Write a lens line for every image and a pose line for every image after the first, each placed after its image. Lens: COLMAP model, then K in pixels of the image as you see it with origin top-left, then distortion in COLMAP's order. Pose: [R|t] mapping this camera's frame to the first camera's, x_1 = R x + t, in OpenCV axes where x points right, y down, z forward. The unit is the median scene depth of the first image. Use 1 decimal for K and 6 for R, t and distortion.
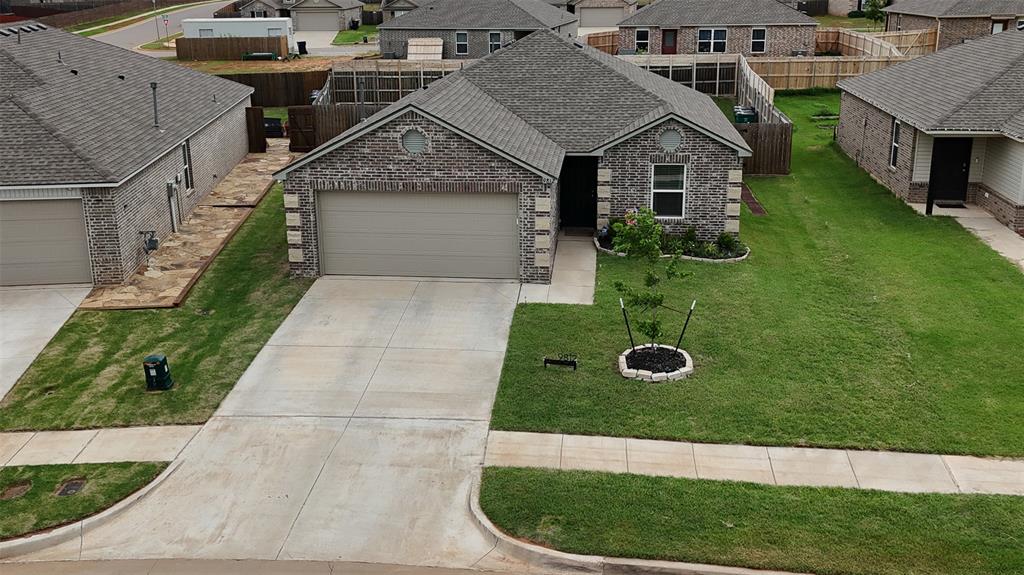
lens RADIAL K [[975.5, 0, 510.7], [0, 975.5, 259.0], [0, 0, 1]] dist [0.140668, -0.331398]
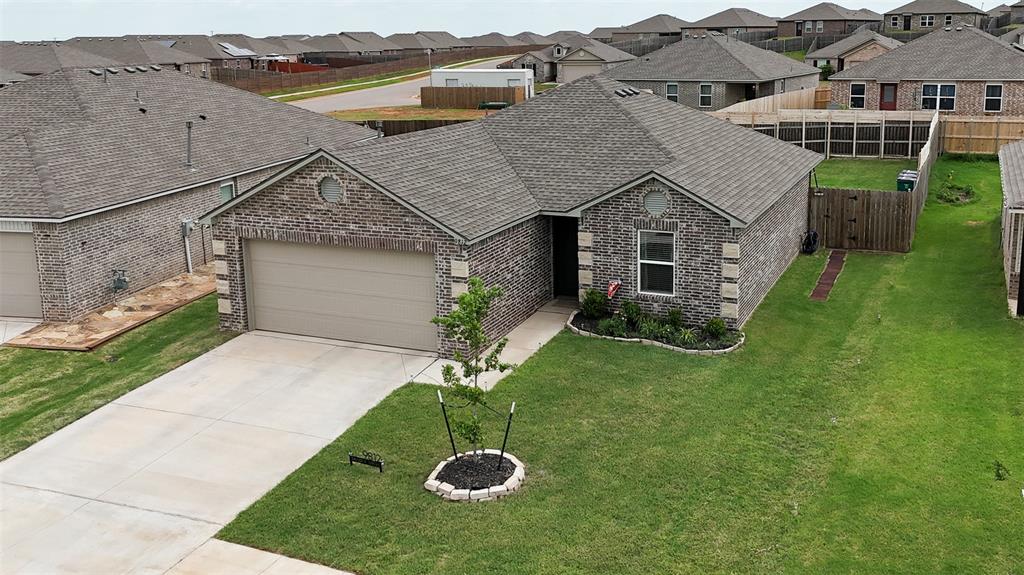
lens RADIAL K [[994.1, 0, 515.7], [0, 994.1, 230.9], [0, 0, 1]] dist [0.076543, -0.116242]
pose [[0.962371, 0.056536, -0.265792, 0.299032], [-0.077987, 0.994434, -0.070848, -0.029301], [0.260307, 0.088910, 0.961424, 0.156753]]
